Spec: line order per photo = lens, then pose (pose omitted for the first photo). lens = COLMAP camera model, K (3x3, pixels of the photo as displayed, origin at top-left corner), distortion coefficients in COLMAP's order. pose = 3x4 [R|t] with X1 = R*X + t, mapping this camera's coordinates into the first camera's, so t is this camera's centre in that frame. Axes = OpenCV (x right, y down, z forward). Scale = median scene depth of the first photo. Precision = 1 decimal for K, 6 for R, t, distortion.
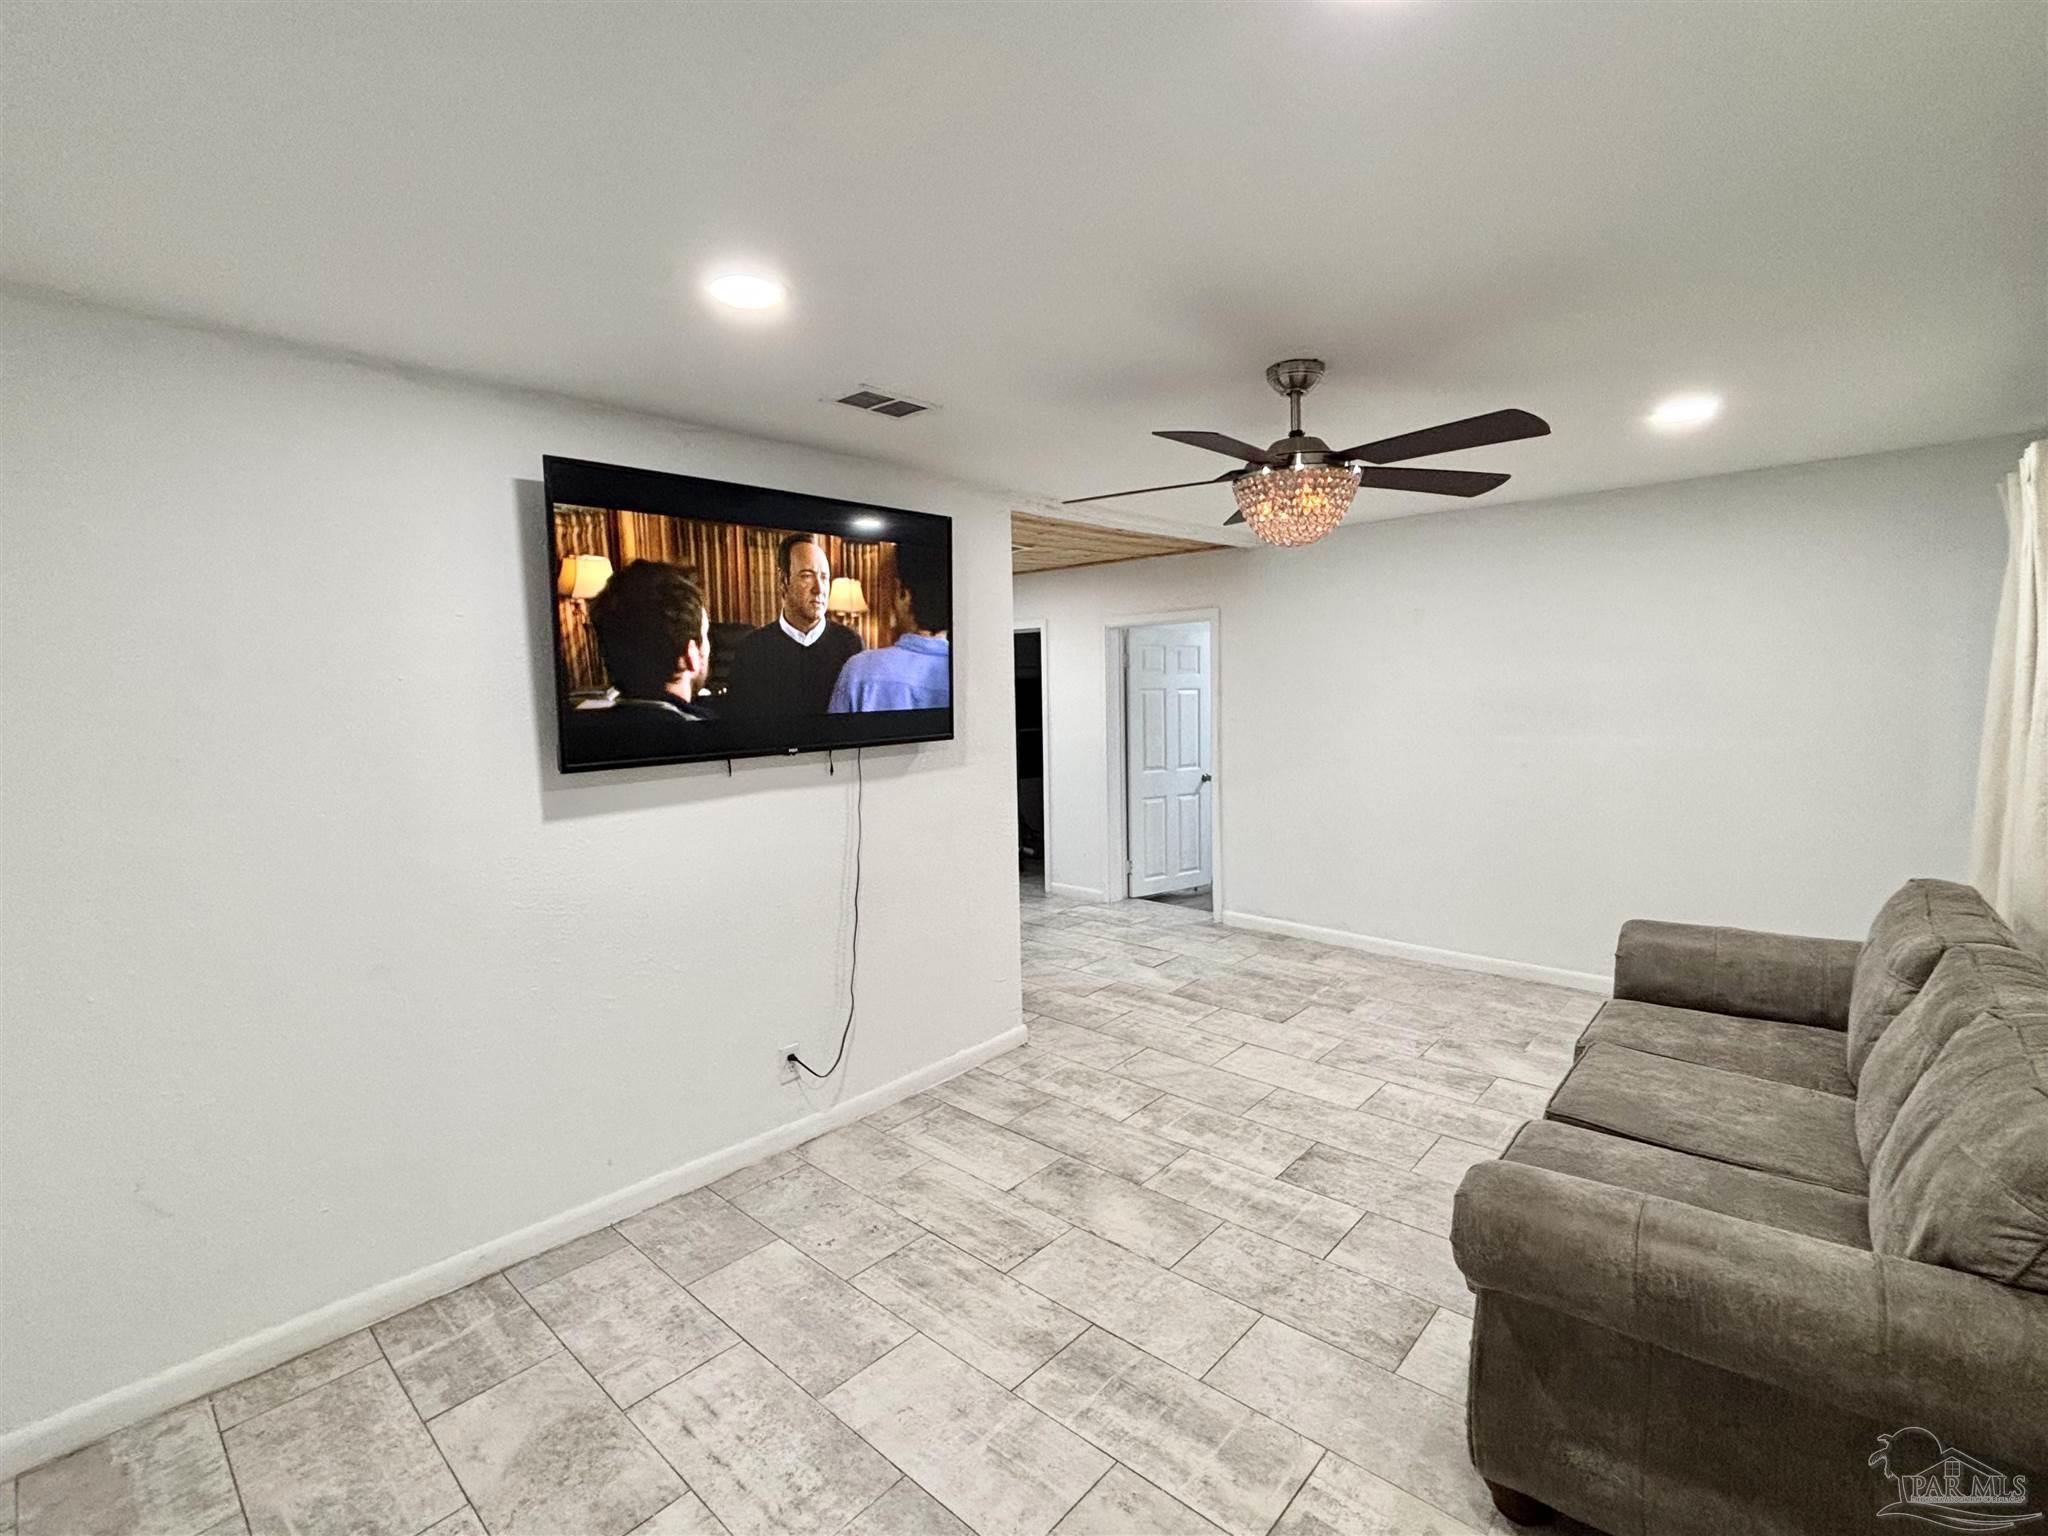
lens RADIAL K [[947.6, 0, 1012.9], [0, 947.6, 767.9], [0, 0, 1]] dist [0.004864, -0.001106]
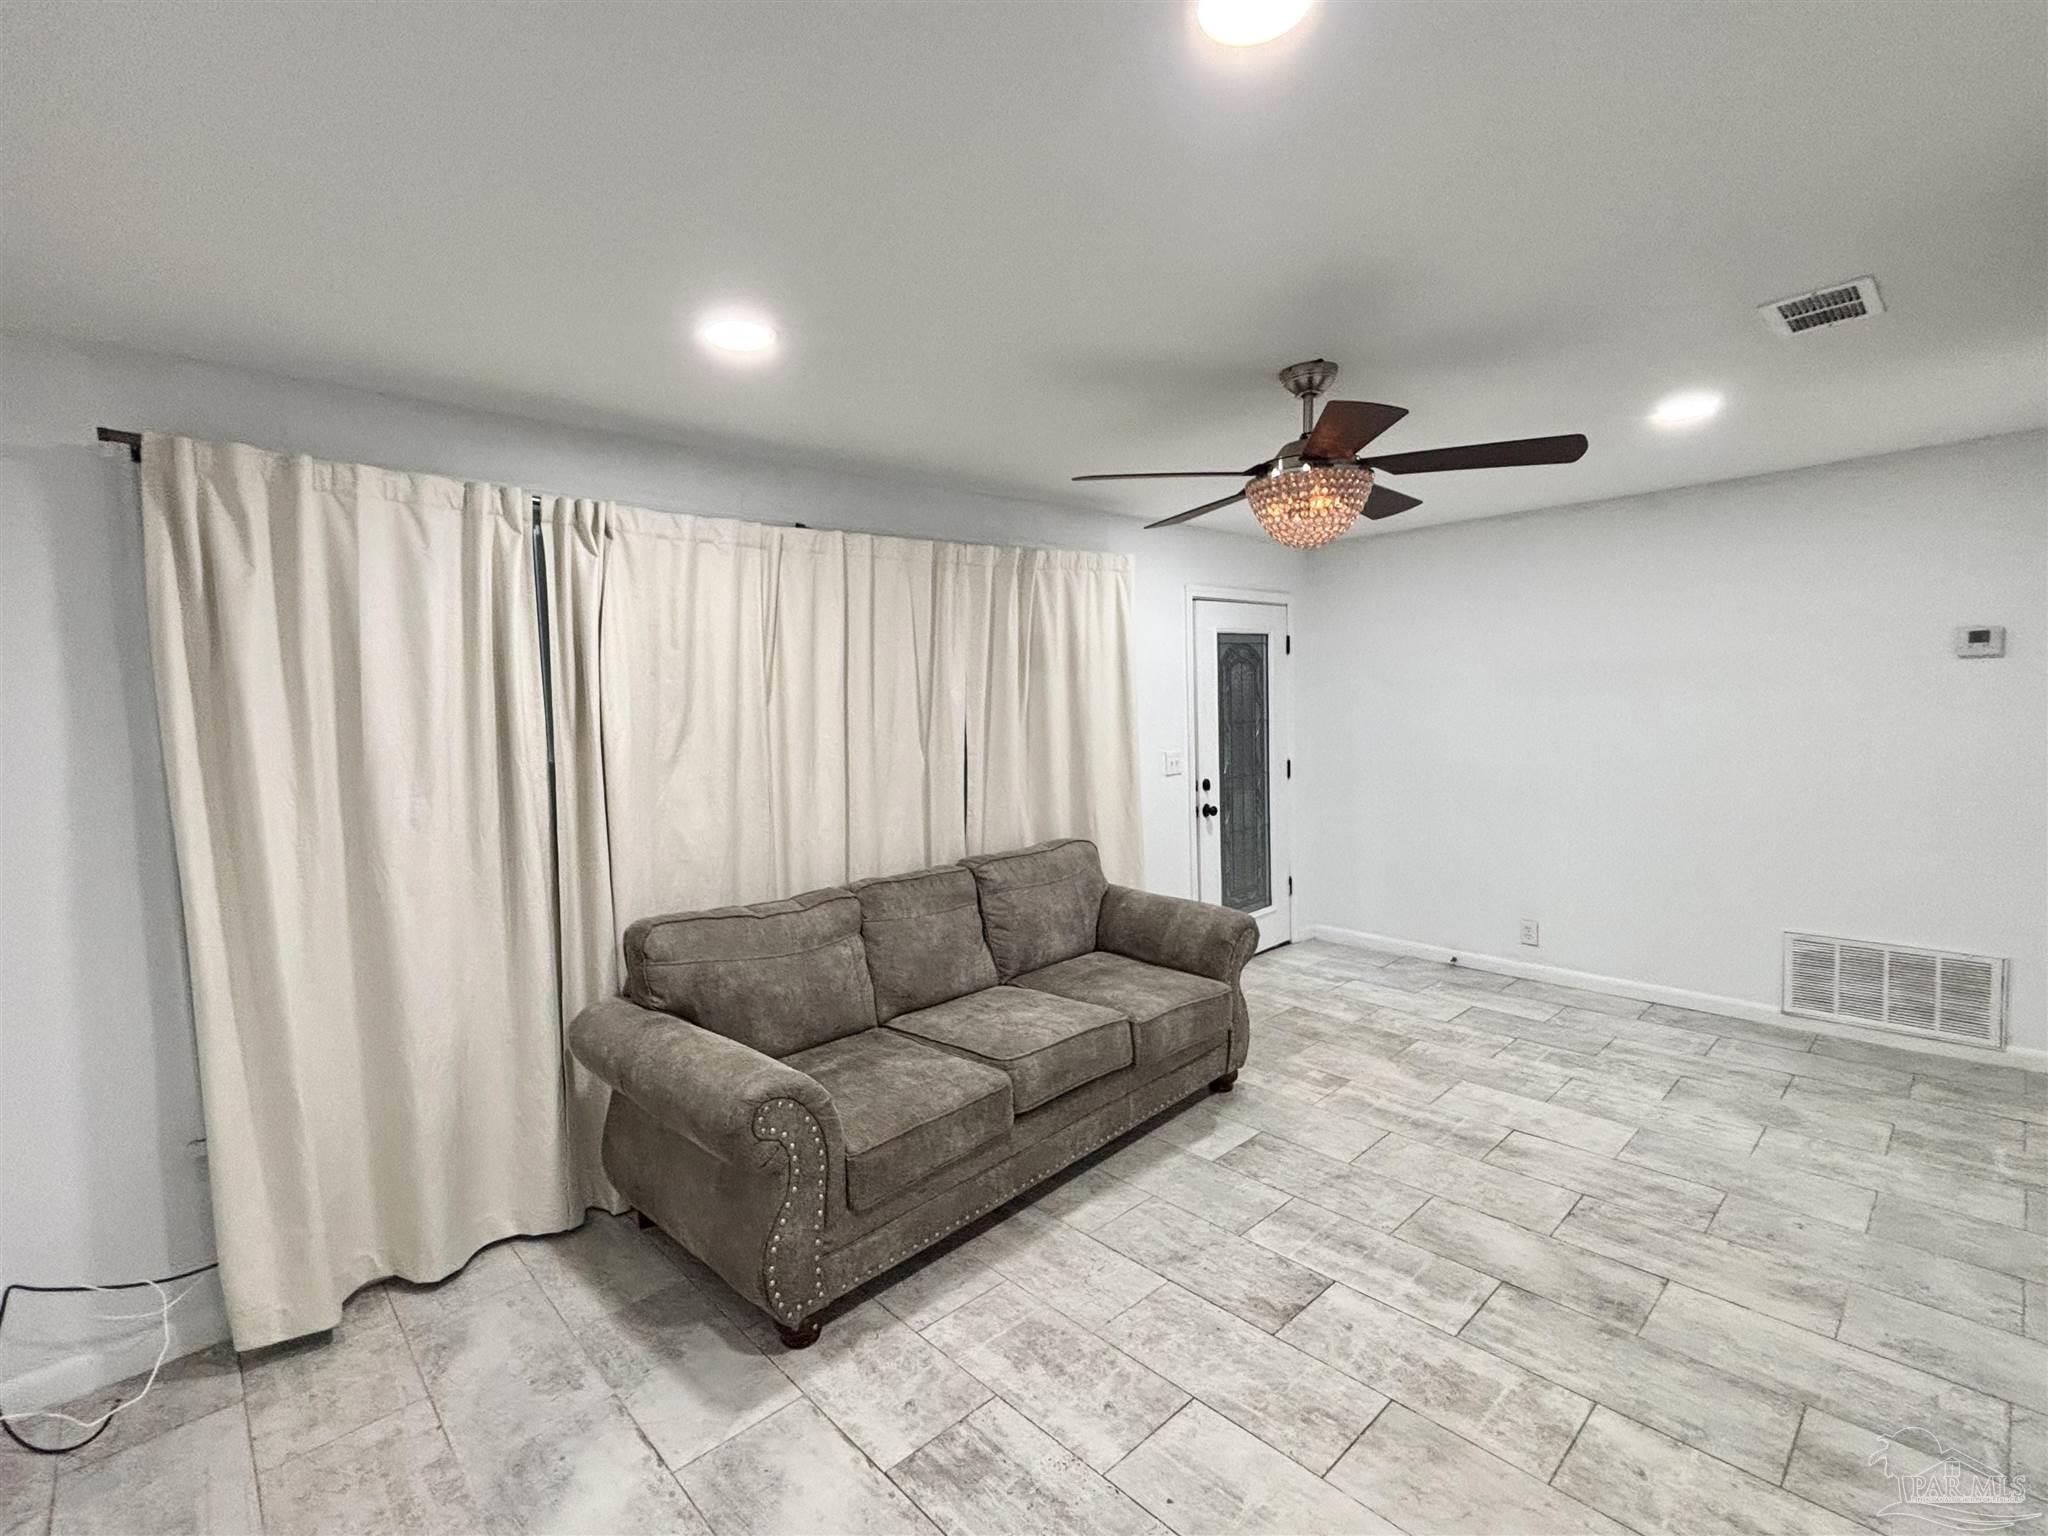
lens RADIAL K [[947.6, 0, 1016.6], [0, 947.6, 763.3], [0, 0, 1]] dist [0.004864, -0.001106]
pose [[-0.995755, 0.050826, 0.076737, 0.468504], [0.061267, 0.988183, 0.140503, -0.148334], [-0.068690, 0.144608, -0.987102, 1.776531]]
